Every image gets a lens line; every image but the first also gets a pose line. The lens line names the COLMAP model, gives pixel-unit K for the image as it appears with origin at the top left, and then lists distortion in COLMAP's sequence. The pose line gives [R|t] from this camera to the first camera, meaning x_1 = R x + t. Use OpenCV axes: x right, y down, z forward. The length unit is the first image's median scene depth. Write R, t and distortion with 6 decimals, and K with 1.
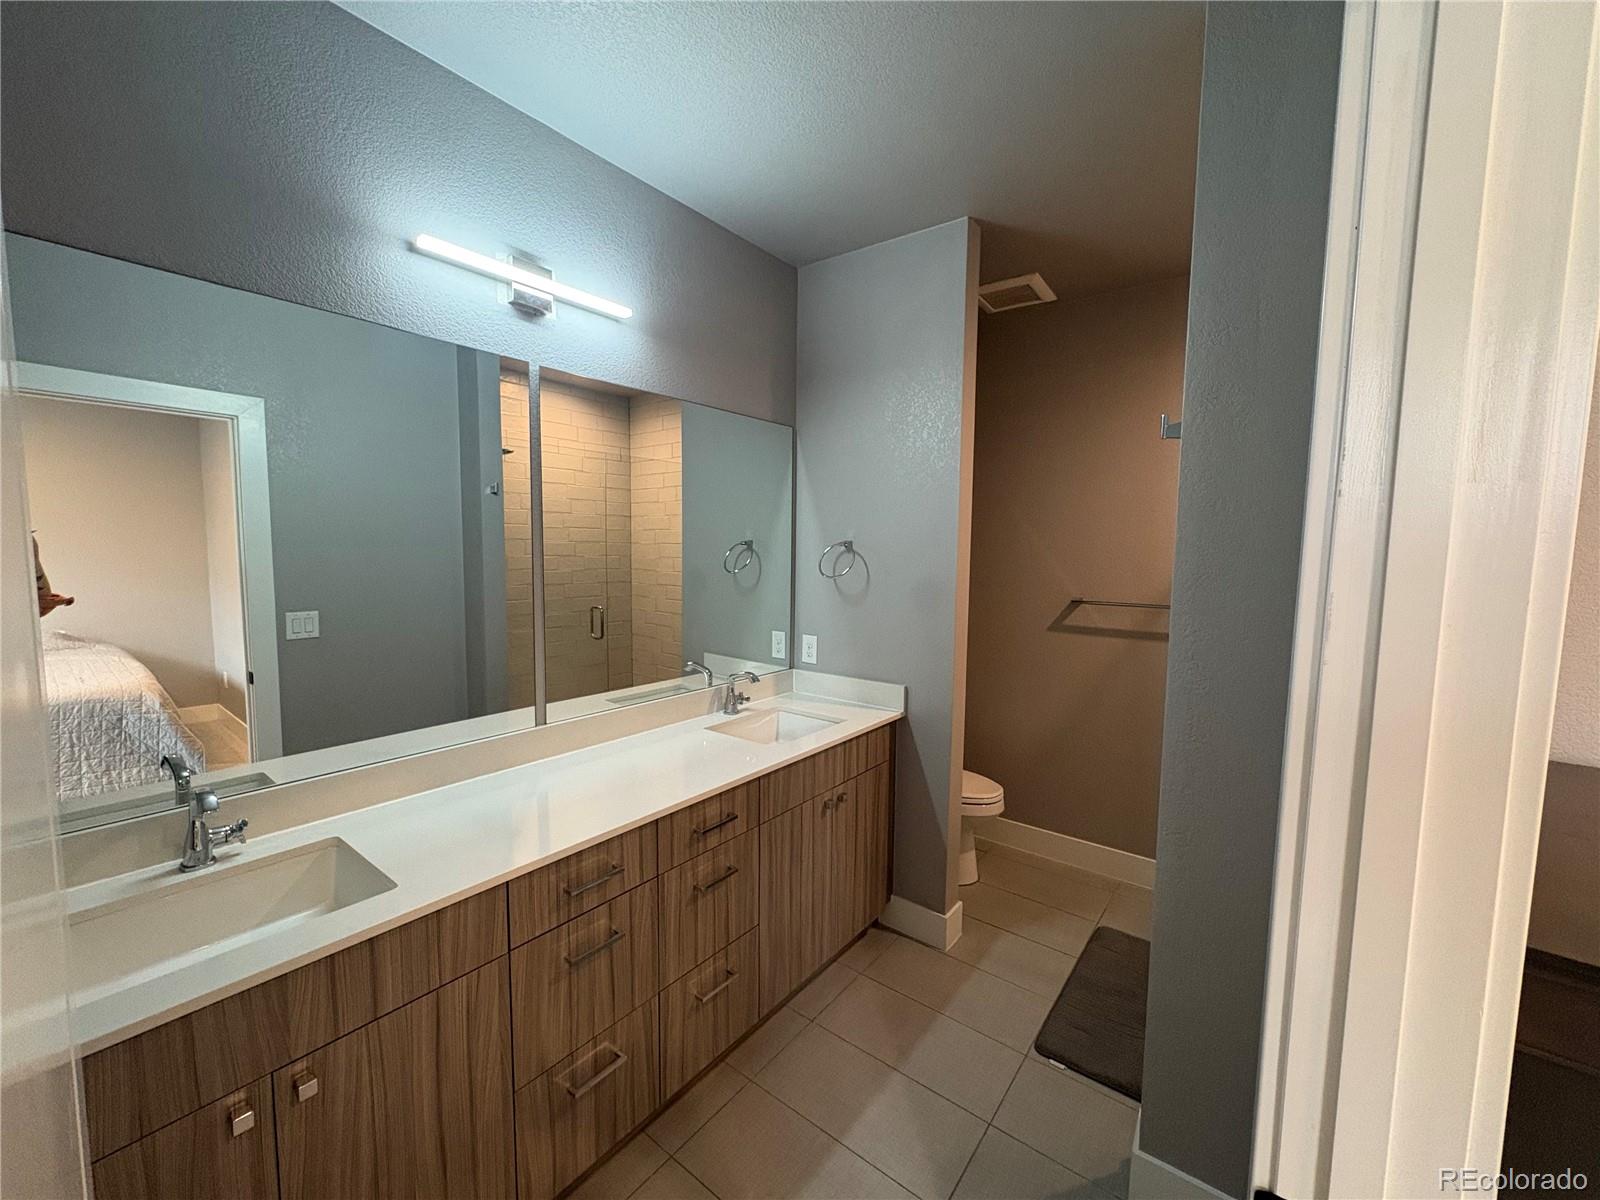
lens RADIAL K [[636.0, 0, 800.7], [0, 636.0, 599.0], [0, 0, 1]] dist [-0.001170, 0.000580]
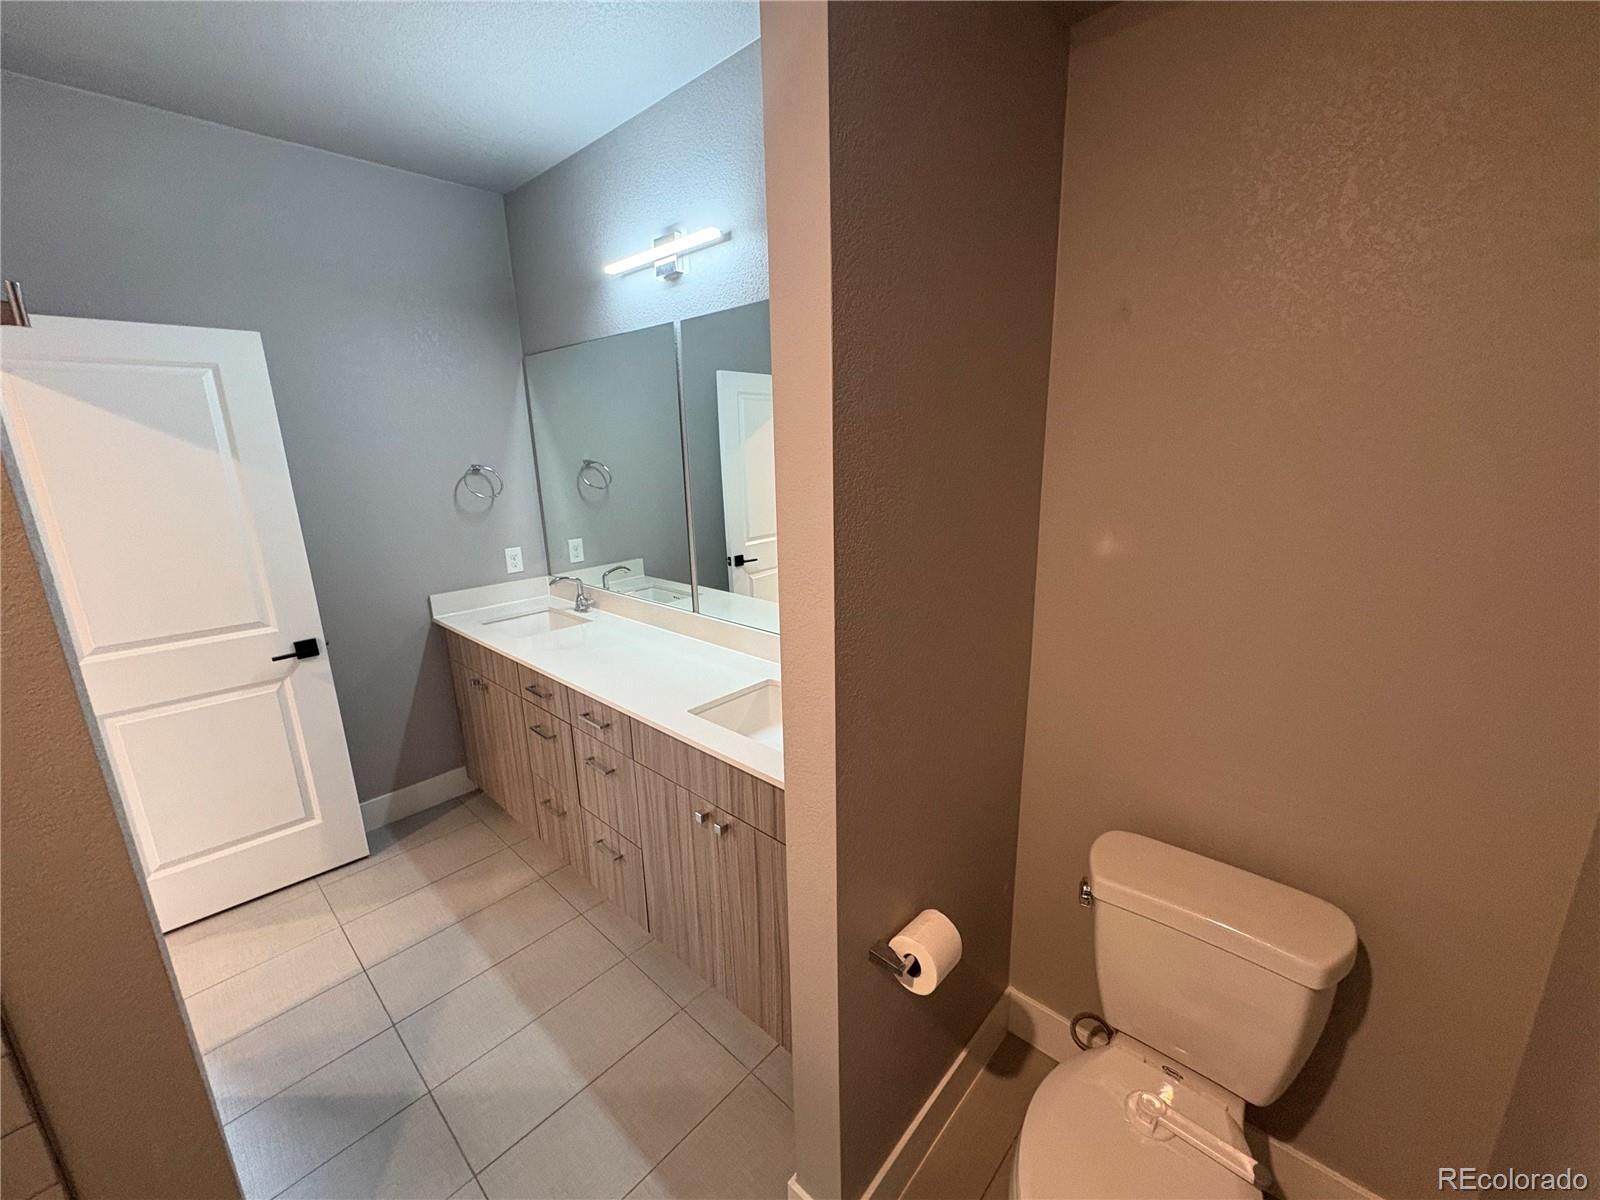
lens RADIAL K [[636.0, 0, 800.7], [0, 636.0, 599.0], [0, 0, 1]] dist [-0.001170, 0.000580]
pose [[-0.078667, 0.230695, -0.969841, 0.836126], [-0.062549, 0.969797, 0.235758, -0.149077], [0.994937, 0.079209, -0.061861, 1.303387]]
